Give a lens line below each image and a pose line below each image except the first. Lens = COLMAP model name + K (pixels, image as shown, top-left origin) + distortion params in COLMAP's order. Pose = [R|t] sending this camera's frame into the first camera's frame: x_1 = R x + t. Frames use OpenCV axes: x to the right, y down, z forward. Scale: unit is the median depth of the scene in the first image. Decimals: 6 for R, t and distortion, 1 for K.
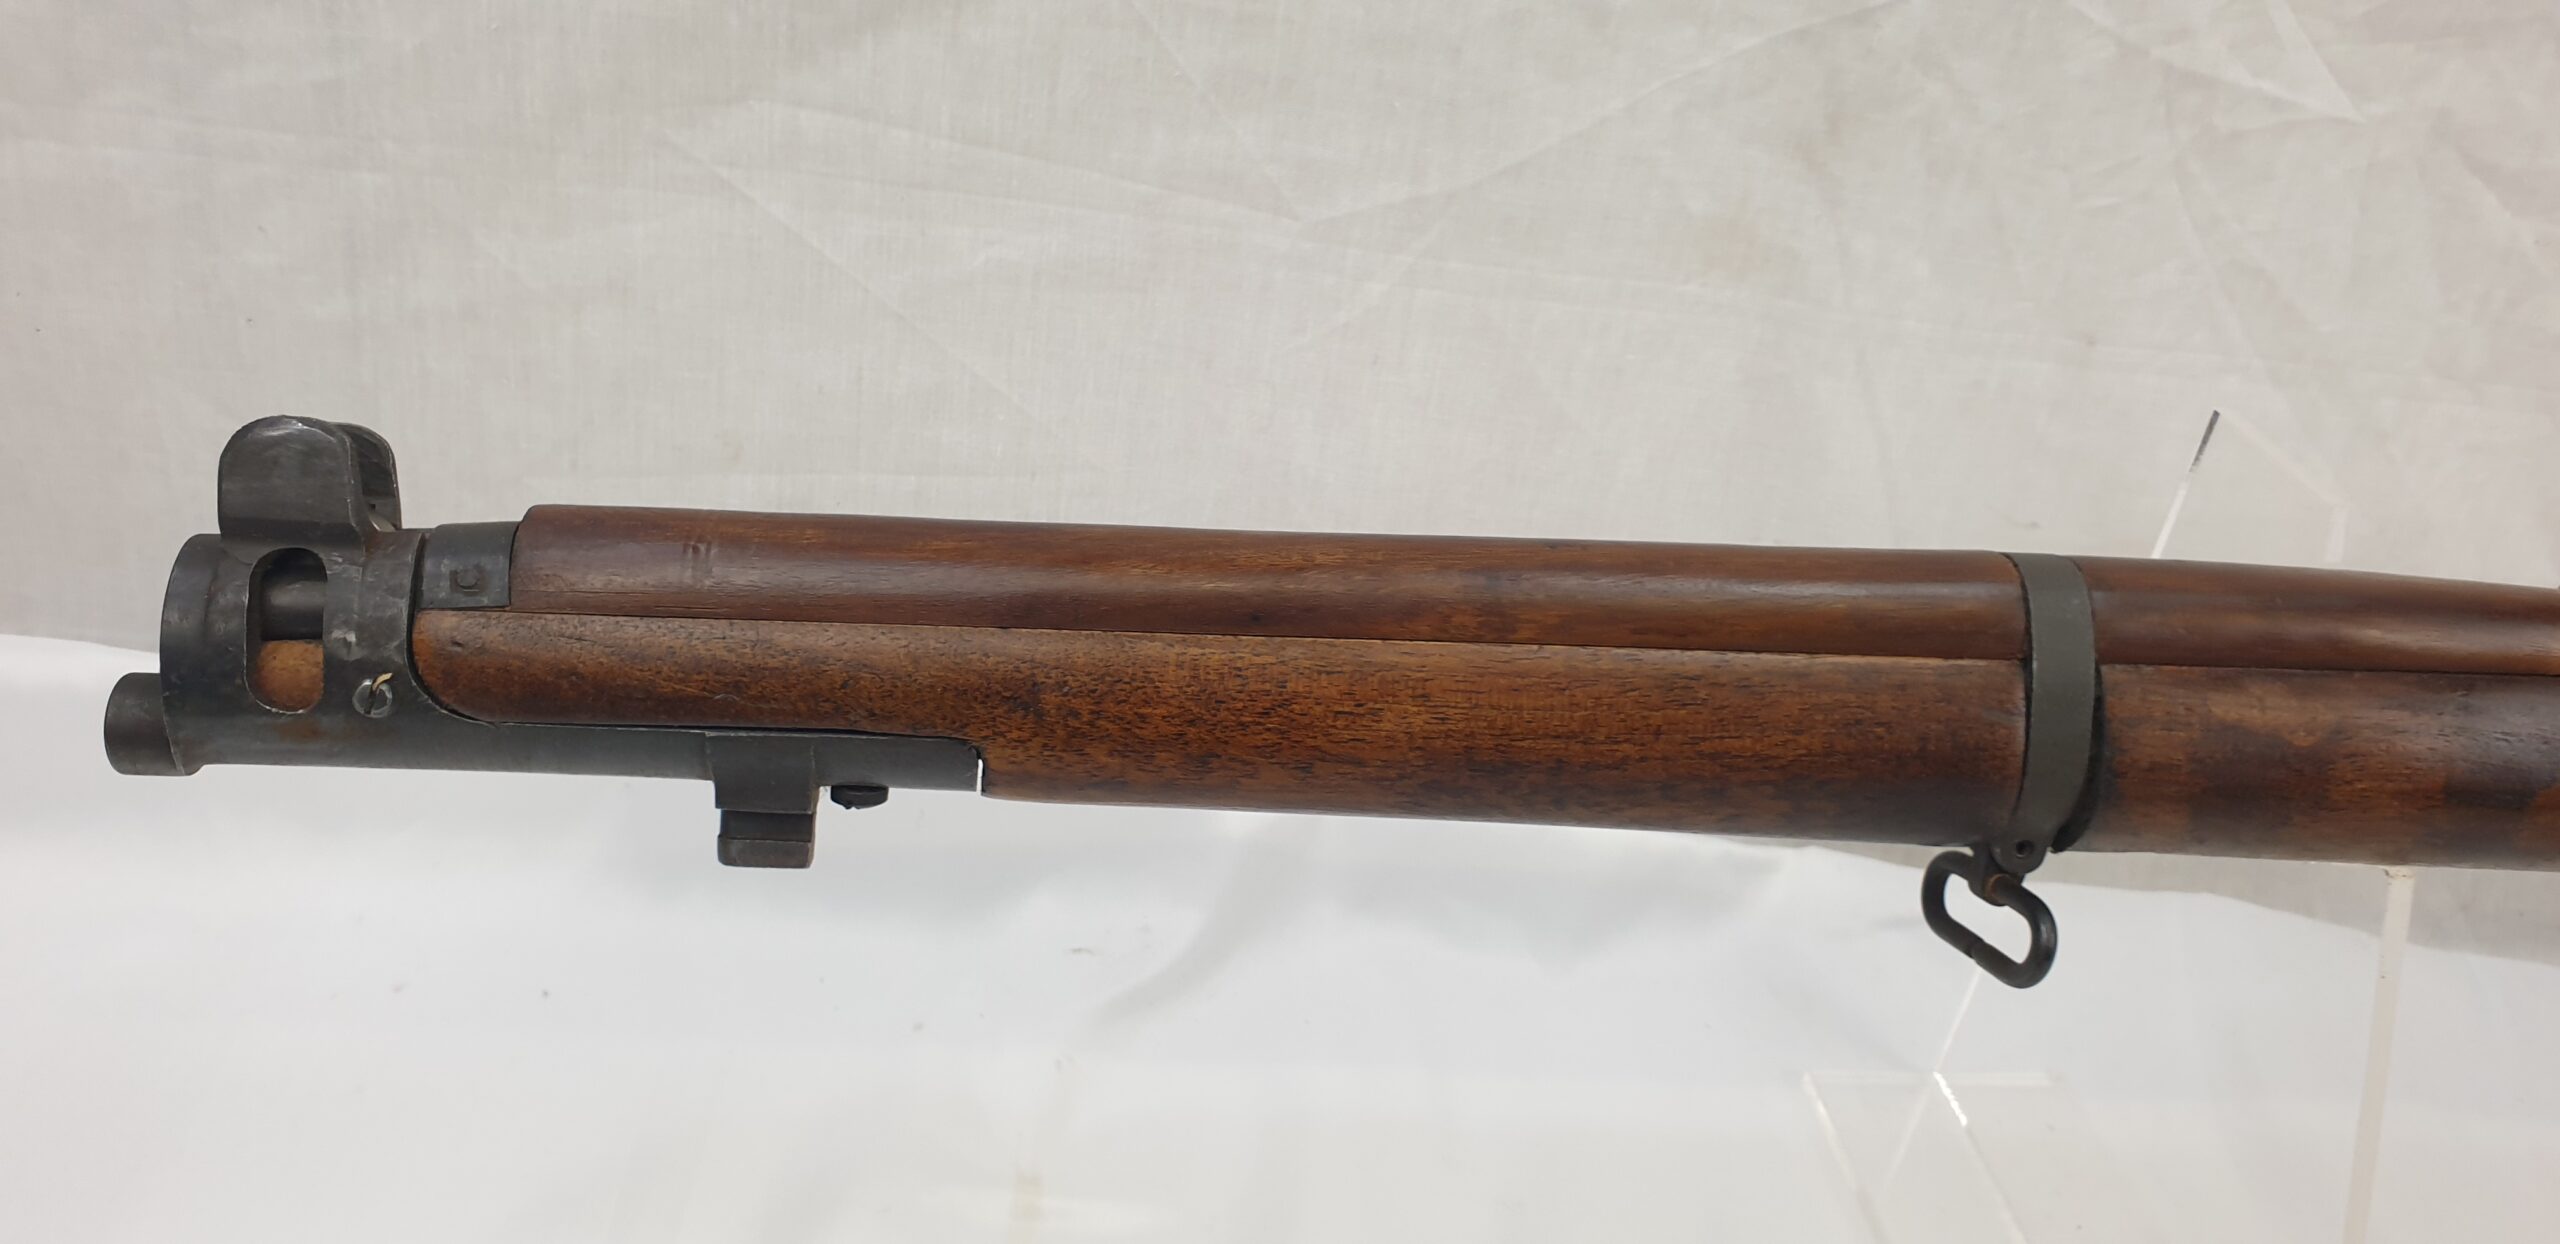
lens RADIAL K [[2118.3, 0, 1283.5], [0, 2118.3, 569.3], [0, 0, 1]] dist [0.072862, -0.105021]
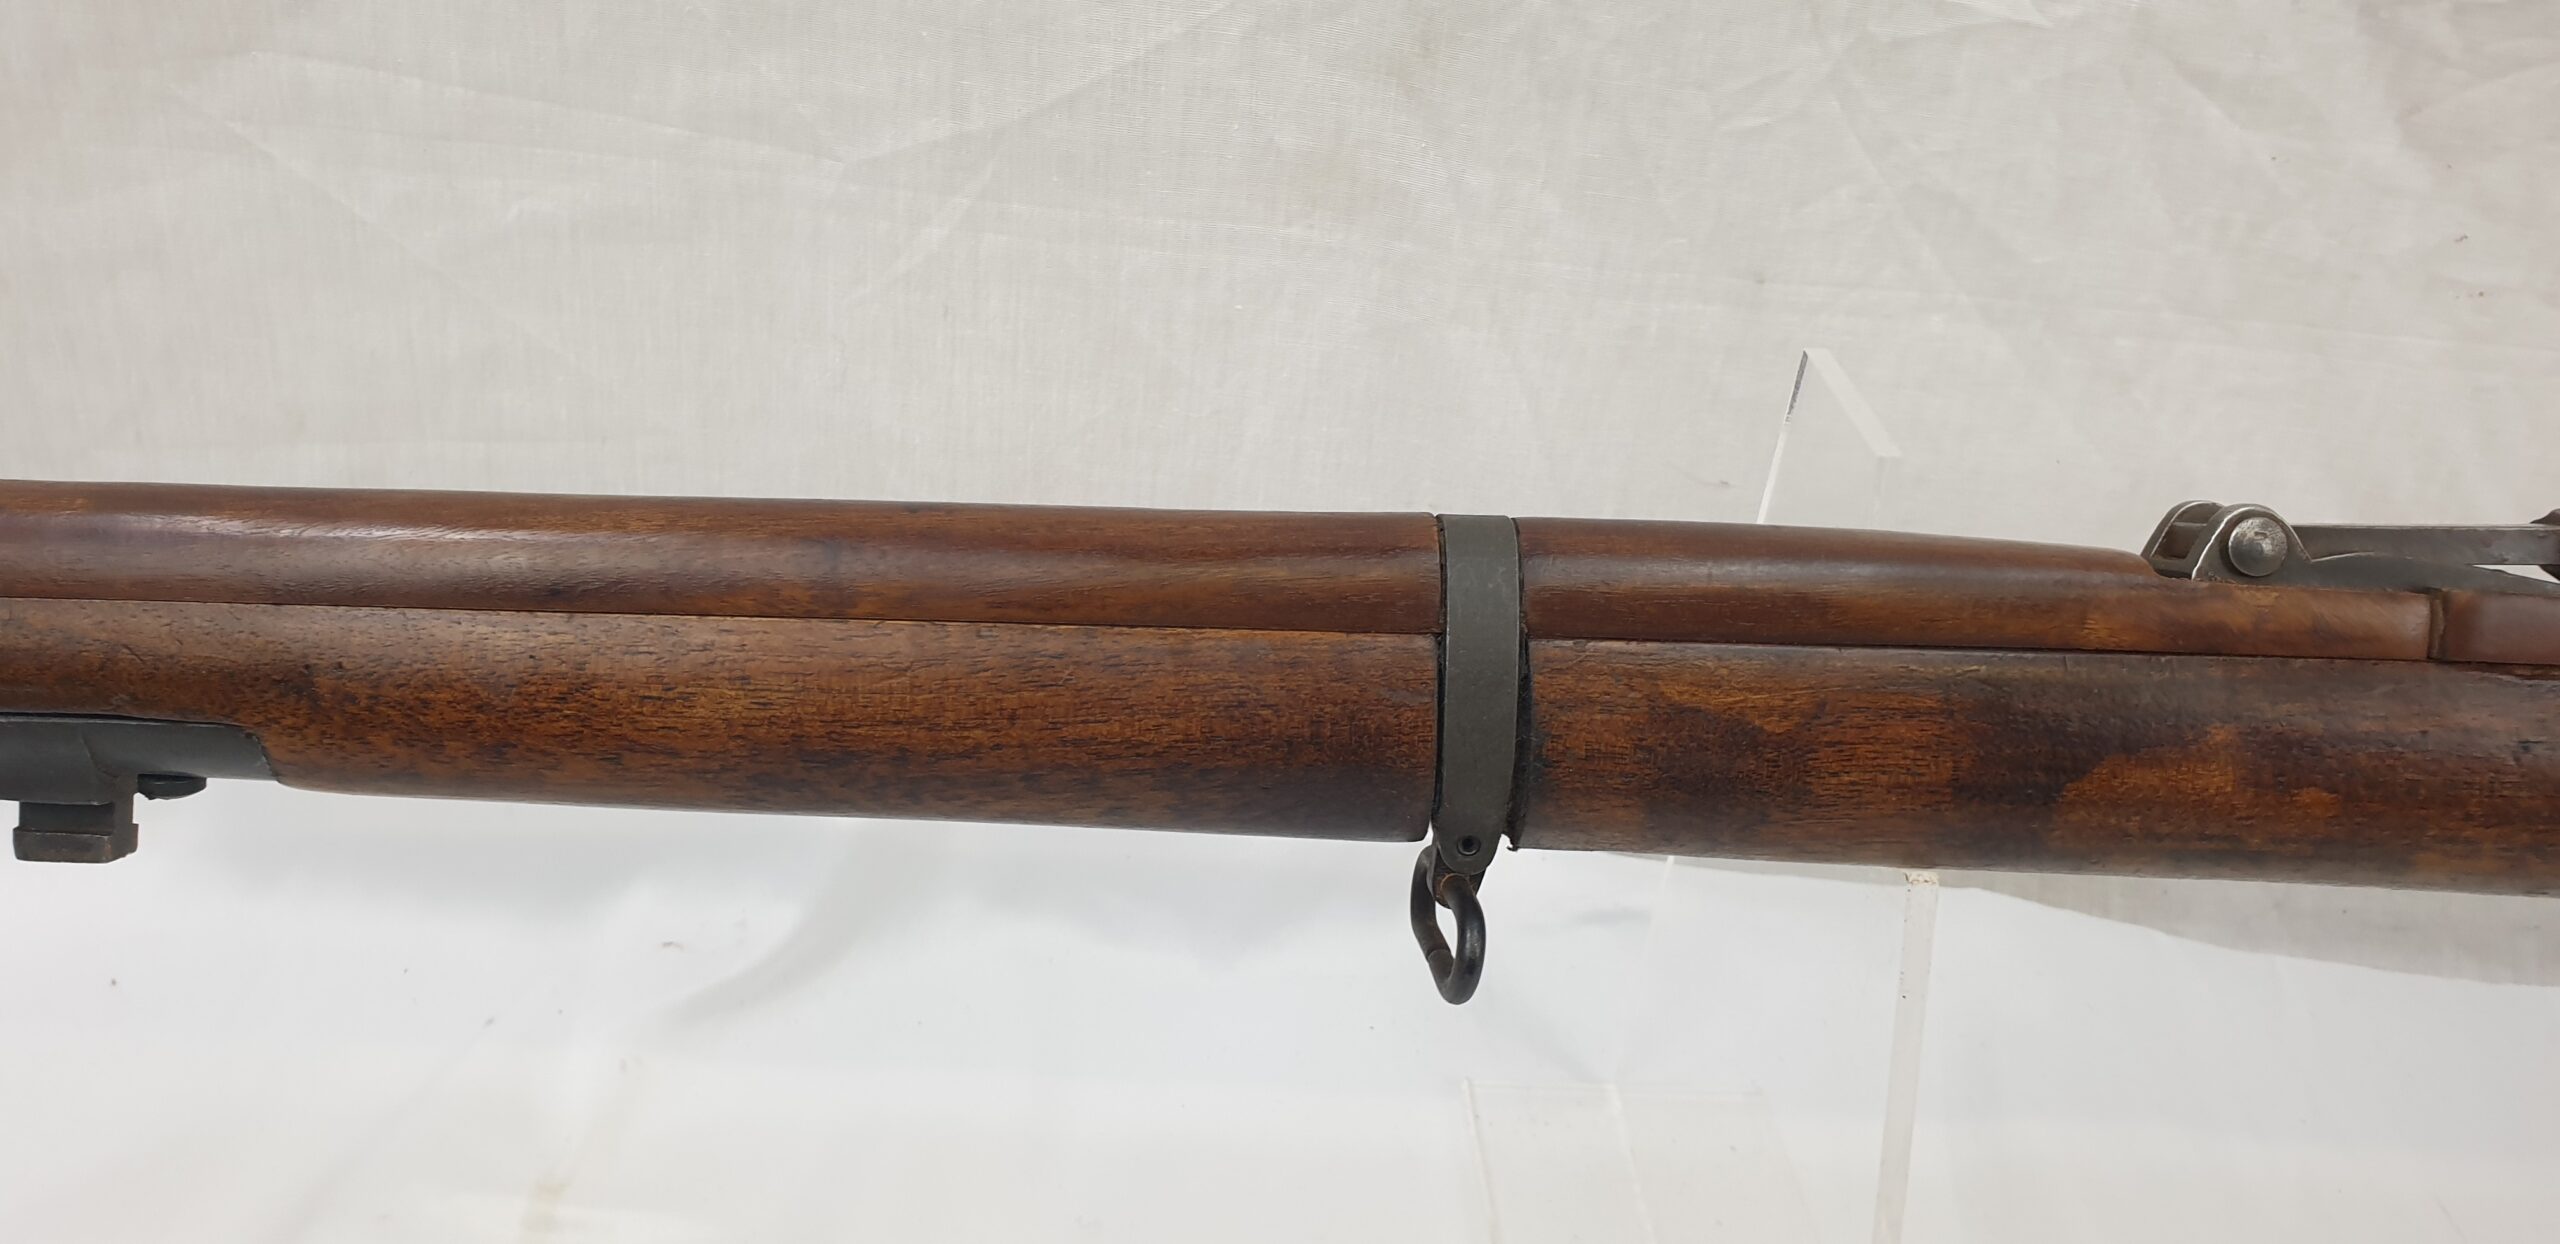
lens RADIAL K [[2098.1, 0, 1278.0], [0, 2098.1, 572.2], [0, 0, 1]] dist [0.096699, -0.266212]
pose [[0.994955, -0.006668, -0.100096, 0.378062], [0.007999, 0.999885, 0.012904, 0.005087], [0.099998, -0.013639, 0.994894, 0.132359]]
